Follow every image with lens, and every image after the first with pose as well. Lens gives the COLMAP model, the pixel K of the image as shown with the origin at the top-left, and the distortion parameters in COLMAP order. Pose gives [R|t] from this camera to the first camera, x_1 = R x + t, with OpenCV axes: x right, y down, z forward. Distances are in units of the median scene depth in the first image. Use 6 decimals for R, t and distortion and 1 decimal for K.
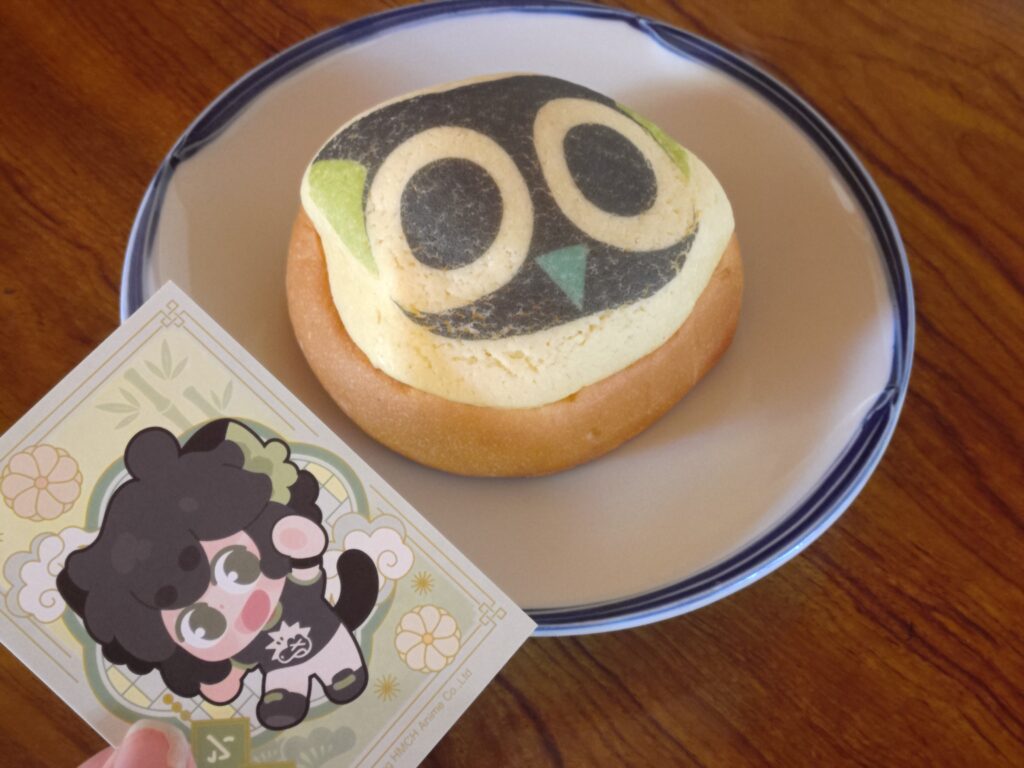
lens RADIAL K [[1562.9, 0, 515.0], [0, 1562.9, 382.8], [0, 0, 1]] dist [0.058148, 0.000000]
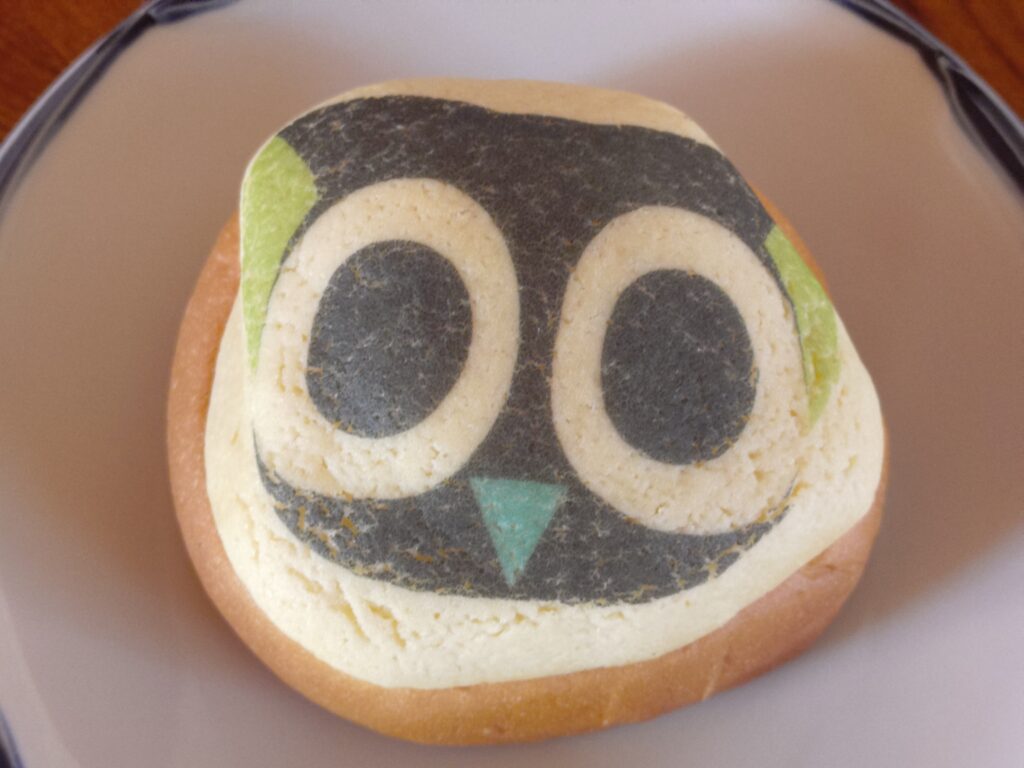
lens RADIAL K [[1562.9, 0, 507.6], [0, 1562.9, 383.5], [0, 0, 1]] dist [0.058148, 0.000000]
pose [[0.893039, 0.416590, -0.170101, 0.108129], [-0.373029, 0.896800, 0.237905, -0.252339], [0.251655, -0.149005, 0.956278, 0.444293]]
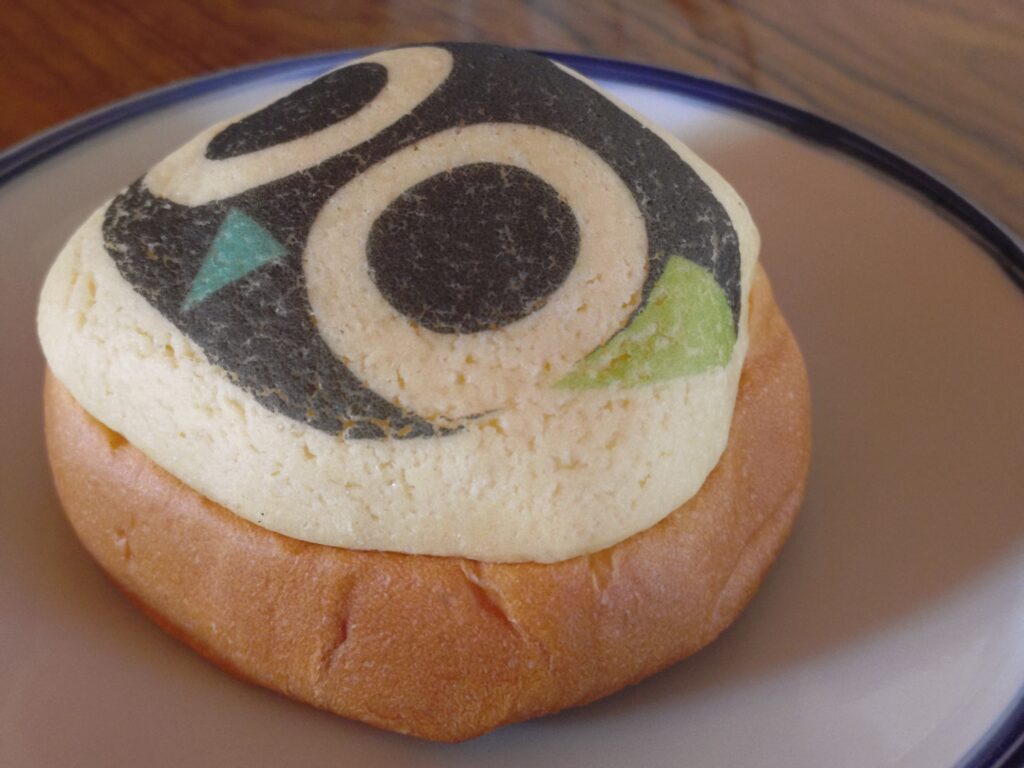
lens RADIAL K [[1562.9, 0, 512.5], [0, 1562.9, 380.4], [0, 0, 1]] dist [0.058148, 0.000000]
pose [[0.301736, 0.598678, -0.741984, 0.495378], [-0.786401, 0.596280, 0.161317, -0.210465], [0.539007, 0.534822, 0.650721, 0.710586]]
